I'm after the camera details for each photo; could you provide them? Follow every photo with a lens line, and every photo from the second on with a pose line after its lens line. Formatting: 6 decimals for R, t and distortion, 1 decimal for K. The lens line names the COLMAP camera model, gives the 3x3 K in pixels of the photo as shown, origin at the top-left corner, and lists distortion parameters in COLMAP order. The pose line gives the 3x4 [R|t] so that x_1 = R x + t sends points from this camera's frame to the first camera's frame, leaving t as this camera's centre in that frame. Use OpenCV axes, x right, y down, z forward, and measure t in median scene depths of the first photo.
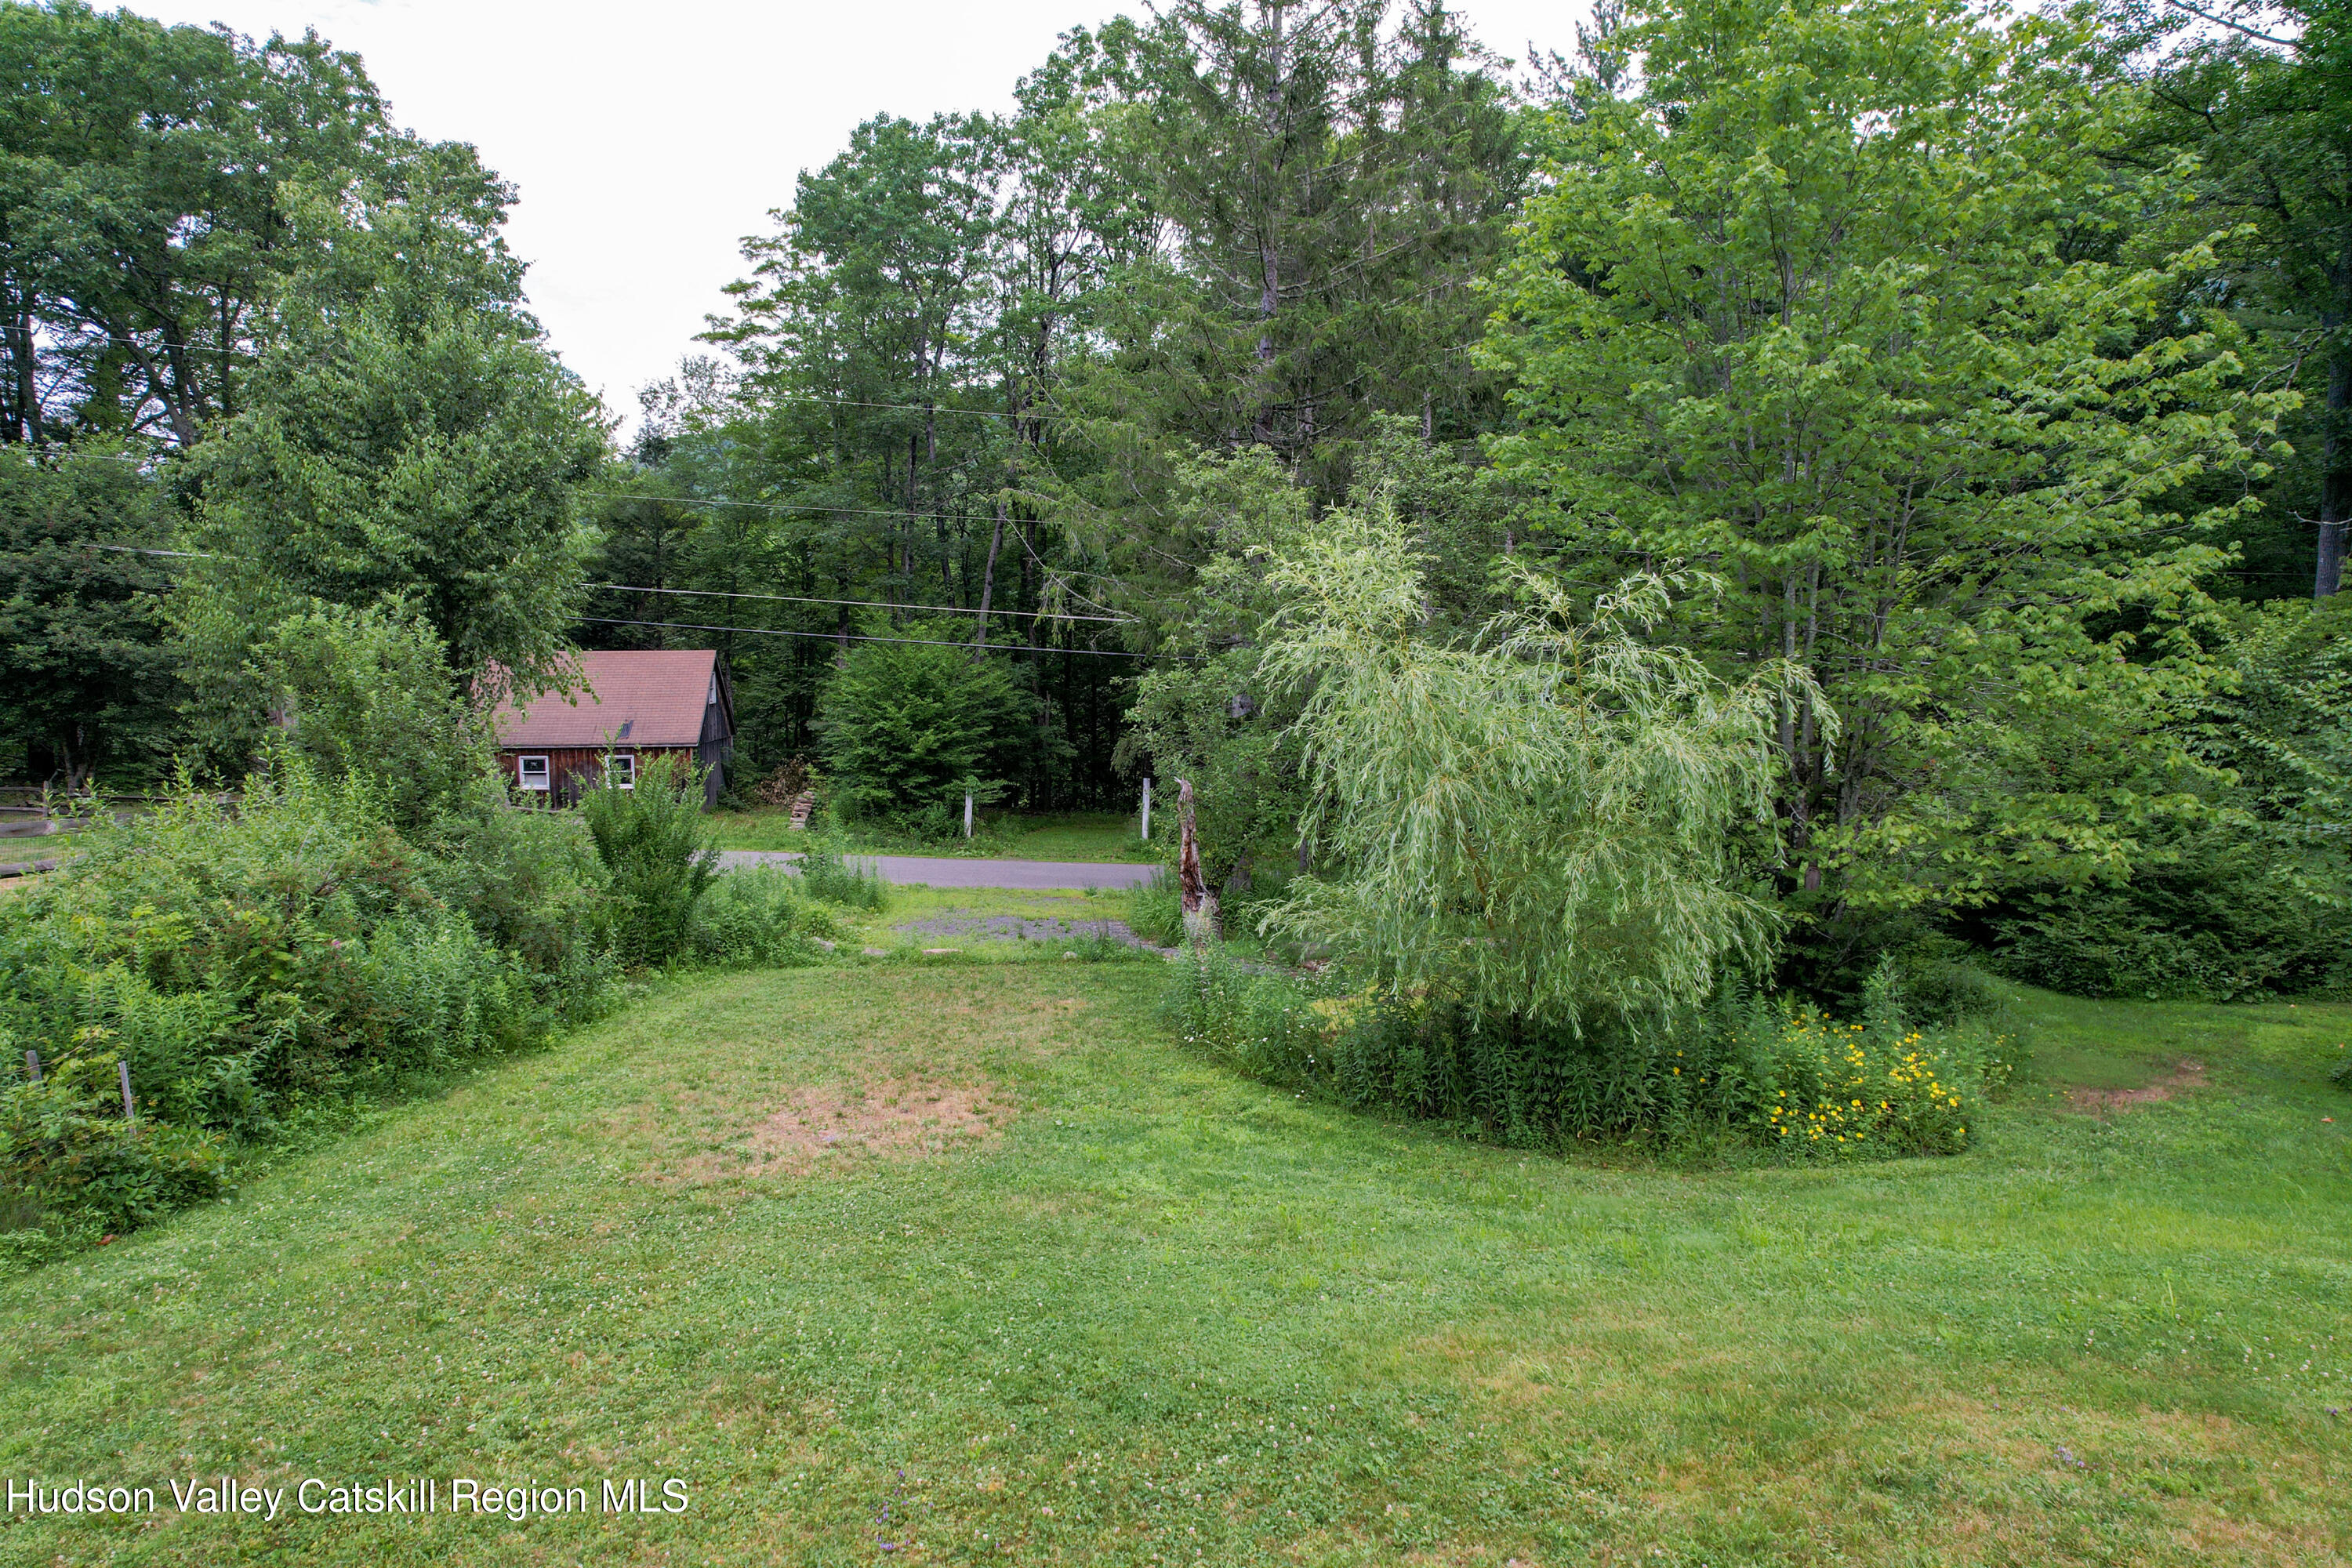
lens RADIAL K [[1457.2, 0, 1175.3], [0, 1457.2, 729.2], [0, 0, 1]] dist [-0.040814, -0.000631]
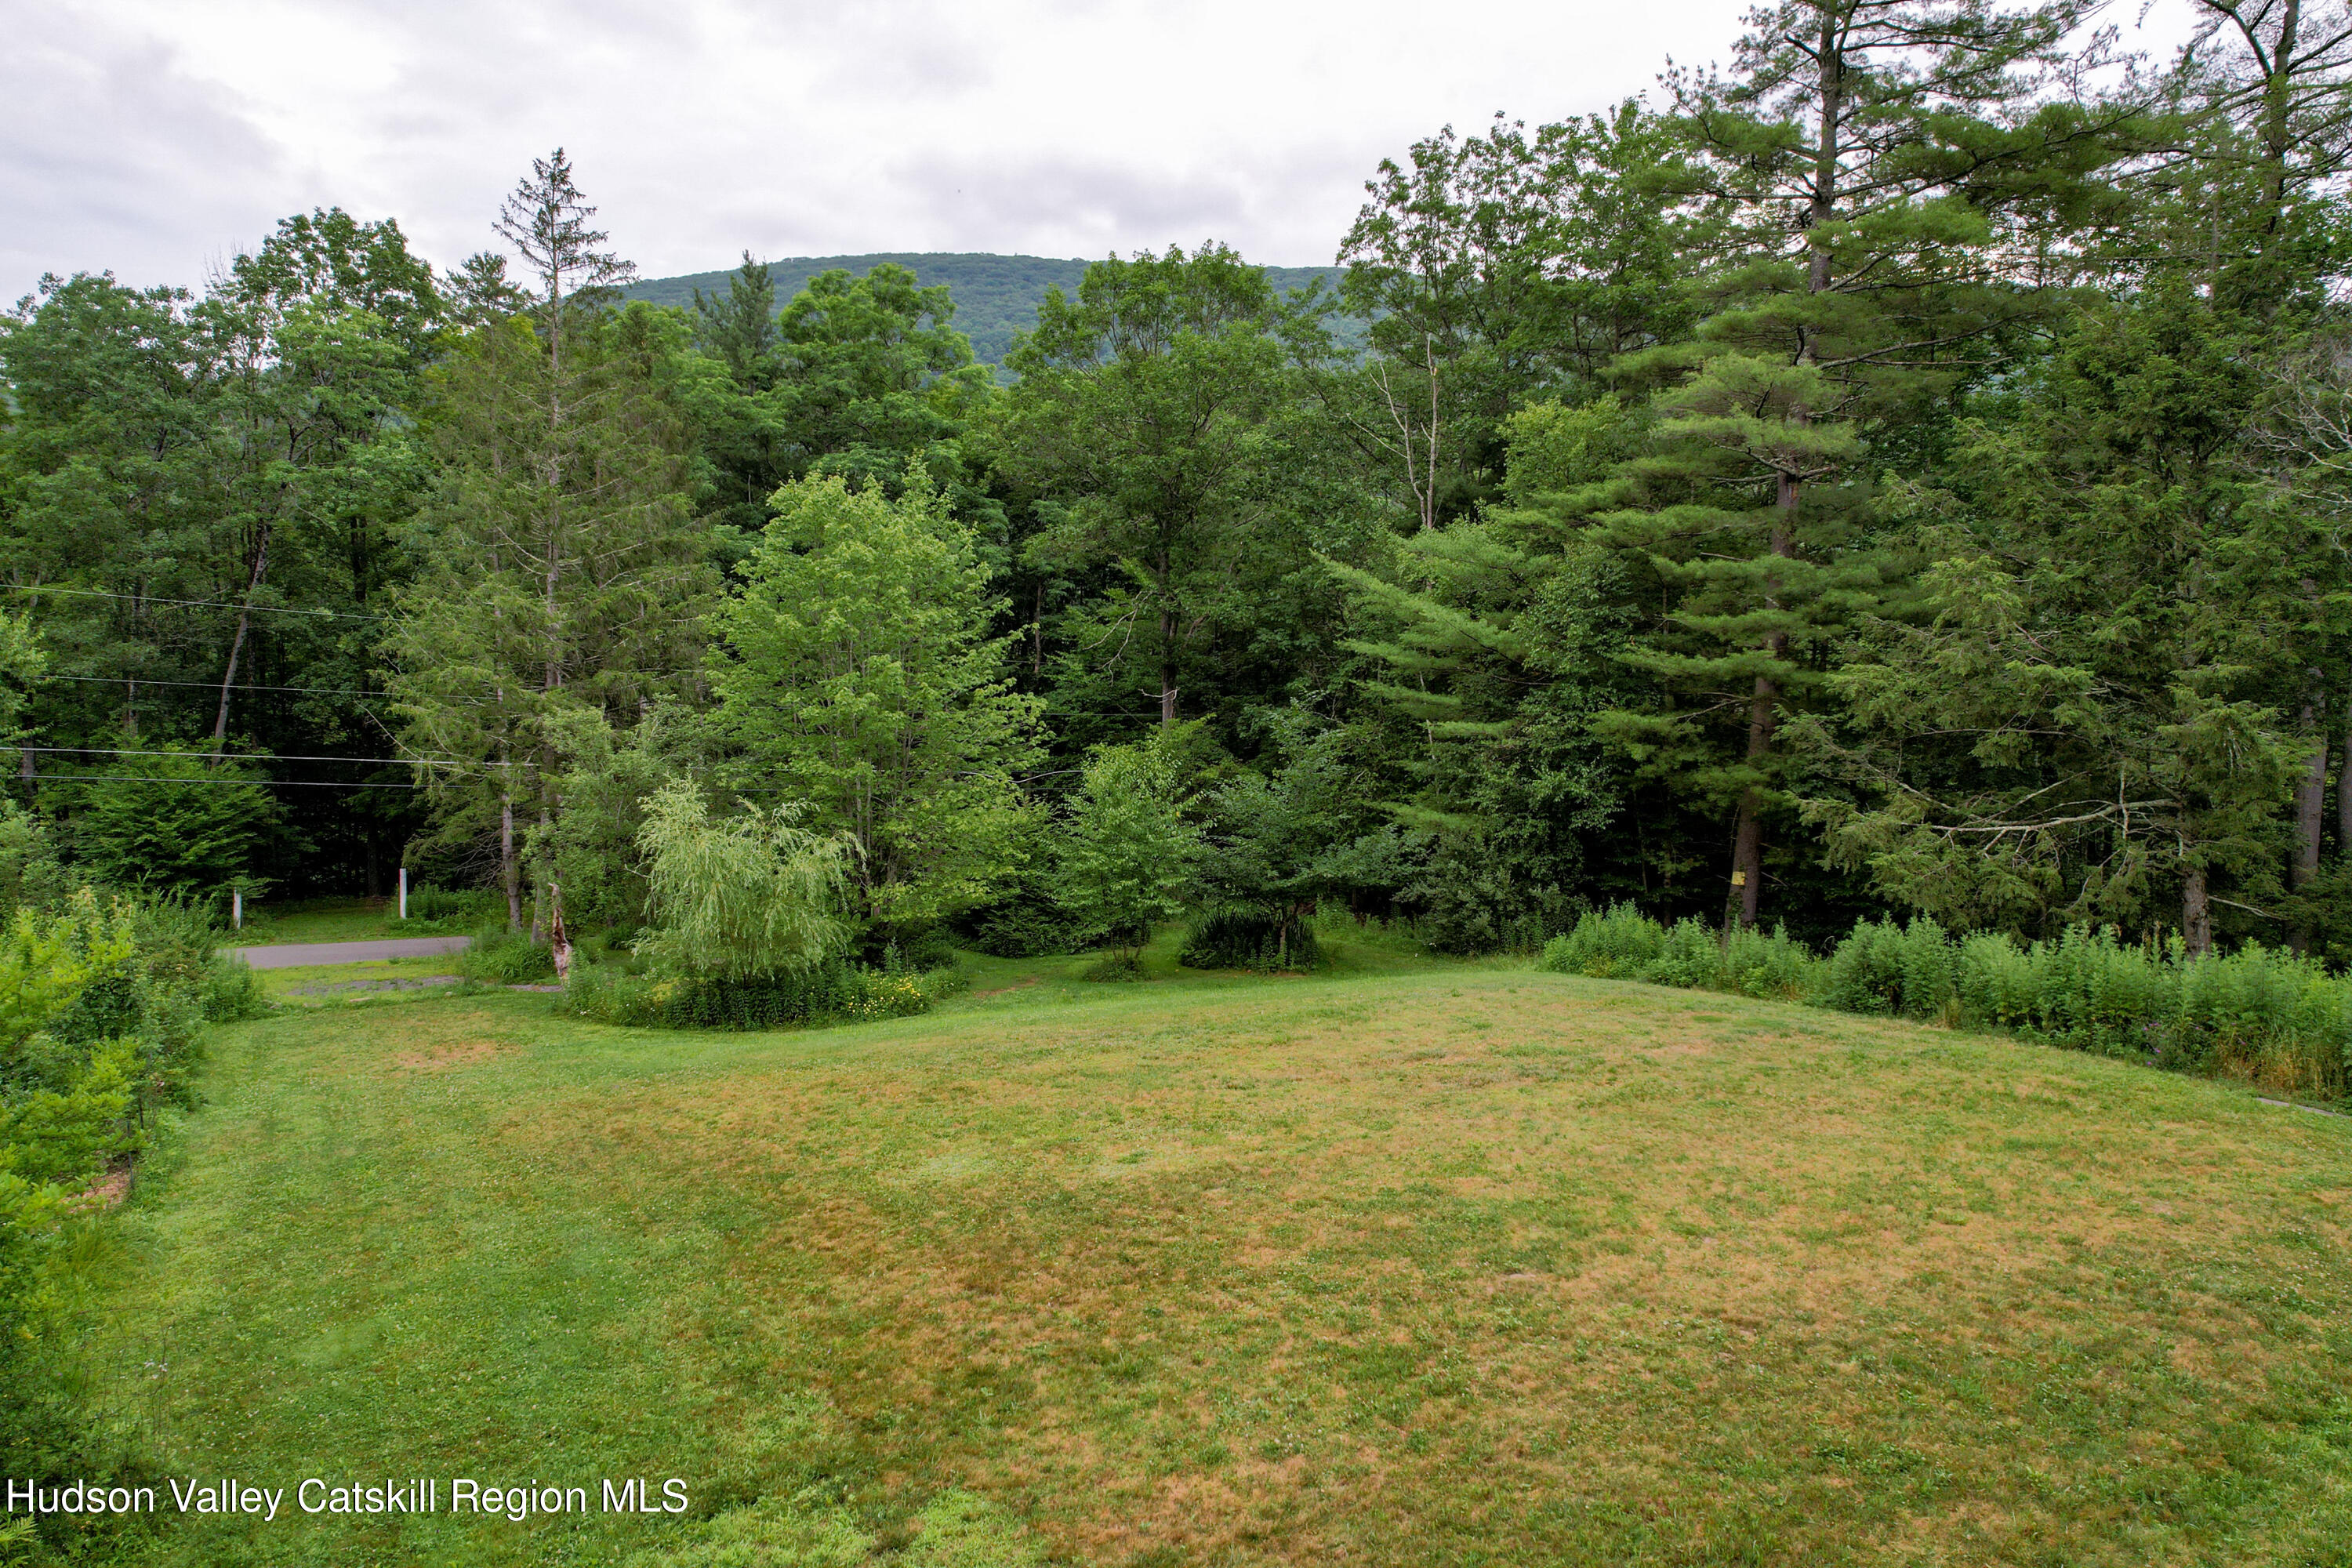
lens RADIAL K [[1497.8, 0, 1171.7], [0, 1497.8, 776.3], [0, 0, 1]] dist [-0.071383, 0.061866]
pose [[0.847365, -0.034026, 0.529919, -0.396370], [0.031517, 0.999408, 0.013774, -0.127146], [-0.530074, 0.005030, 0.847936, -1.256379]]
